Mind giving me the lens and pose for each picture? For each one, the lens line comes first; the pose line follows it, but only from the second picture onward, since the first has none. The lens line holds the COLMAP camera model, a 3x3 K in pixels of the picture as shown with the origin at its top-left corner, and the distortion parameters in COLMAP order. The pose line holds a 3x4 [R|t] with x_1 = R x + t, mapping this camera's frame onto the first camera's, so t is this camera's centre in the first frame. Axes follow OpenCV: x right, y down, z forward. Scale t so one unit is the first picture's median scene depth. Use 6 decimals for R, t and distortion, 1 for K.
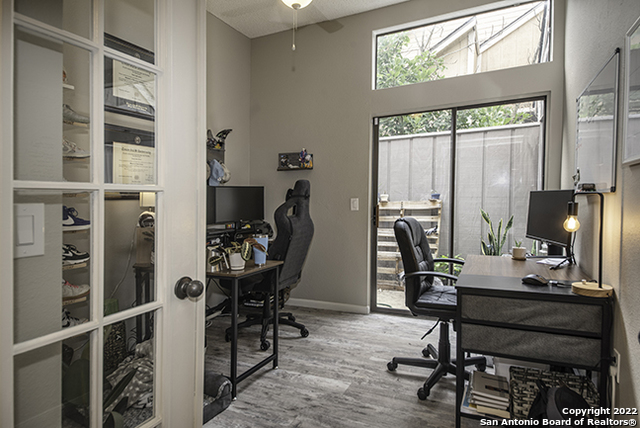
lens RADIAL K [[372.1, 0, 296.6], [0, 372.1, 224.1], [0, 0, 1]] dist [0.044905, -0.044570]
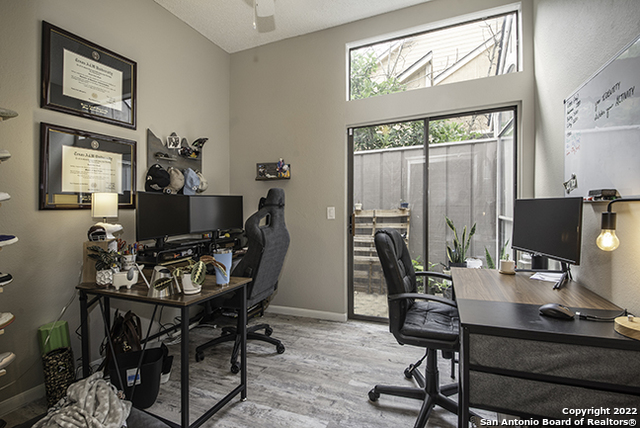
lens RADIAL K [[300.7, 0, 316.6], [0, 300.7, 212.2], [0, 0, 1]] dist [0.041639, -0.038595]
pose [[0.994740, -0.004566, 0.102326, 0.035838], [0.009857, 0.998637, -0.051262, -0.015033], [-0.101952, 0.052001, 0.993429, 0.206938]]
